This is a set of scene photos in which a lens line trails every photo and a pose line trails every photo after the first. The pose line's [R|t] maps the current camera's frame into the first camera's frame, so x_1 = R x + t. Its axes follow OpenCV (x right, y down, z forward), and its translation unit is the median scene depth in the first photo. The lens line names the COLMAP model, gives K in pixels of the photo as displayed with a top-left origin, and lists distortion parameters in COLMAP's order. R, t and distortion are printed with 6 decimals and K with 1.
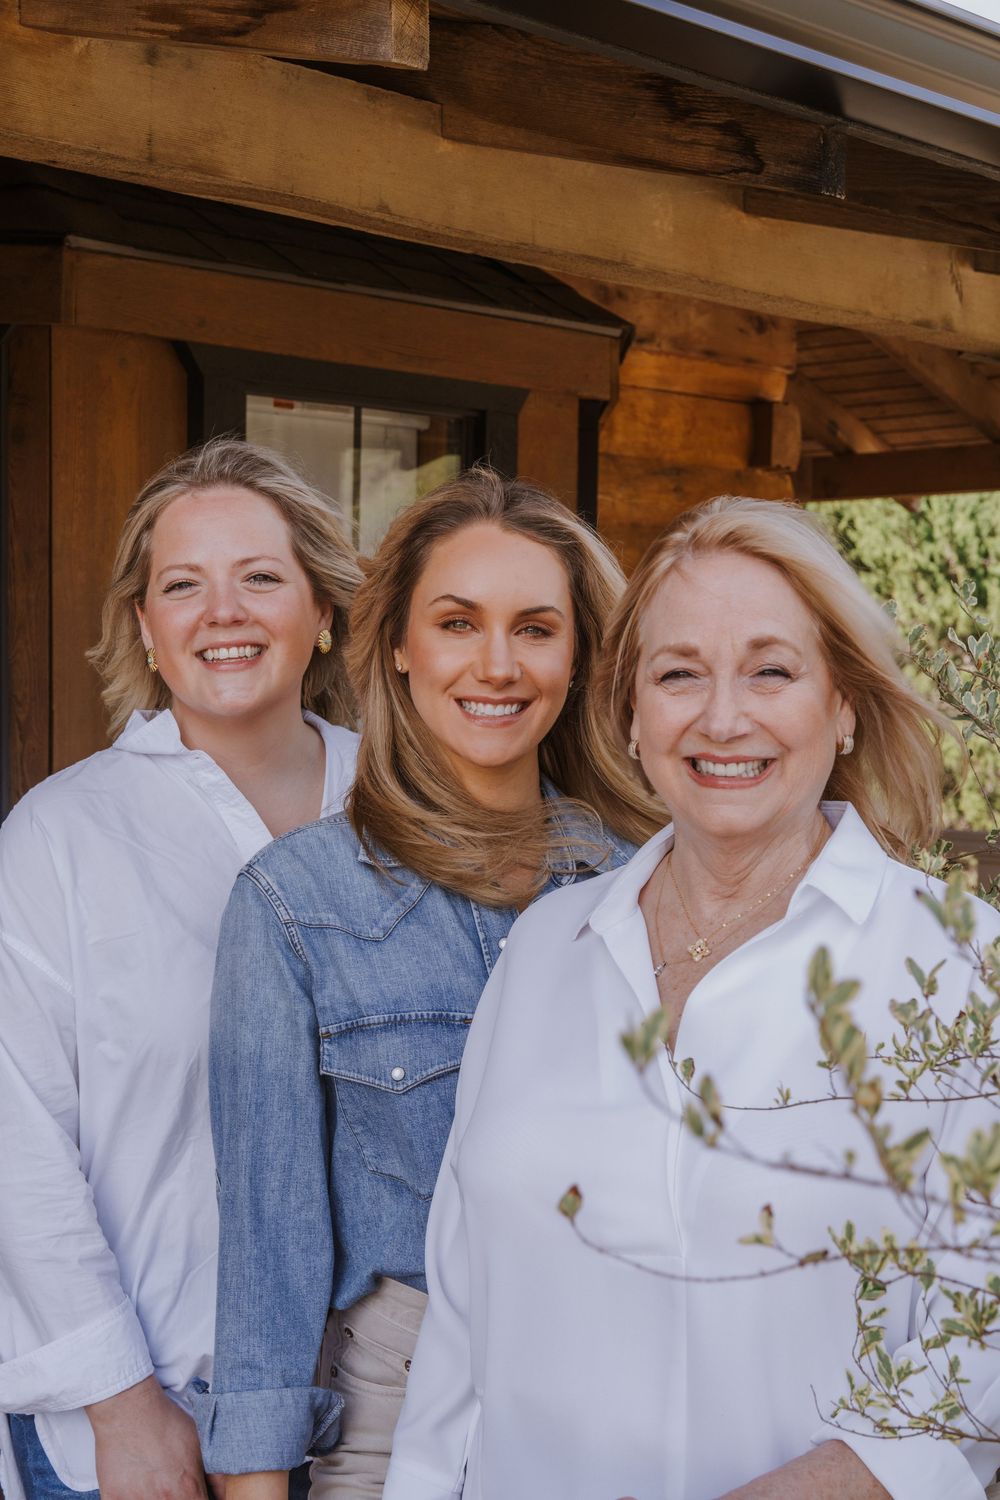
lens RADIAL K [[2174.3, 0, 473.0], [0, 2174.3, 750.4], [0, 0, 1]] dist [0.011906, 0.007104]
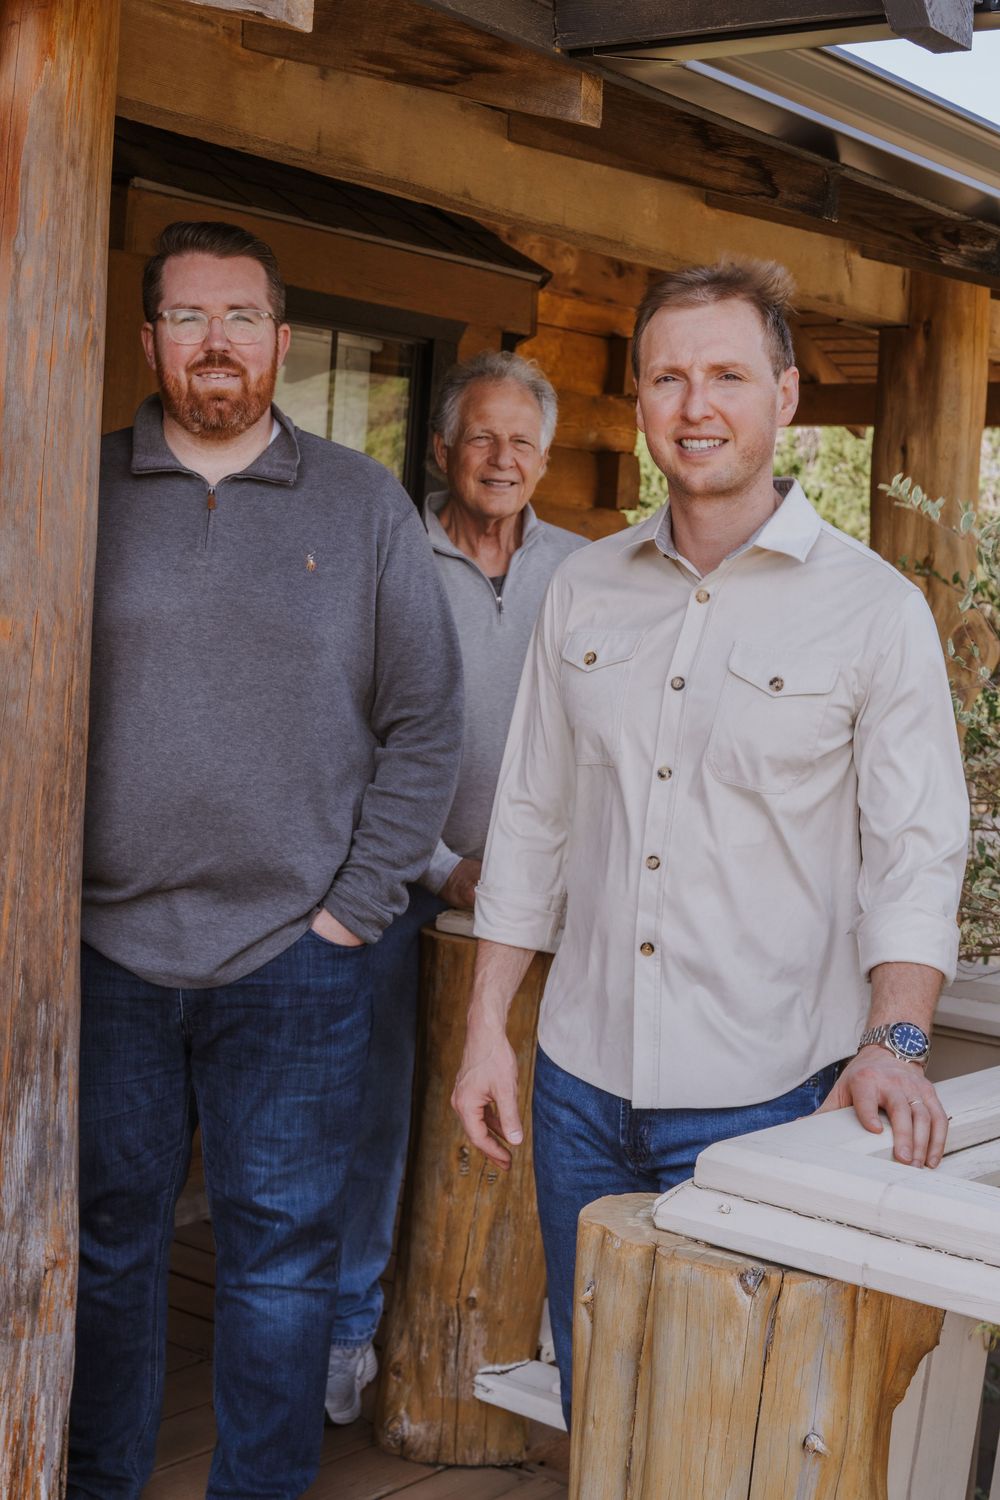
lens RADIAL K [[2174.3, 0, 473.0], [0, 2174.3, 750.4], [0, 0, 1]] dist [0.011906, 0.007104]
pose [[0.989984, 0.036412, 0.136407, -0.131875], [-0.042536, 0.998201, 0.042250, 0.016872], [-0.134623, -0.047629, 0.989752, -0.193323]]
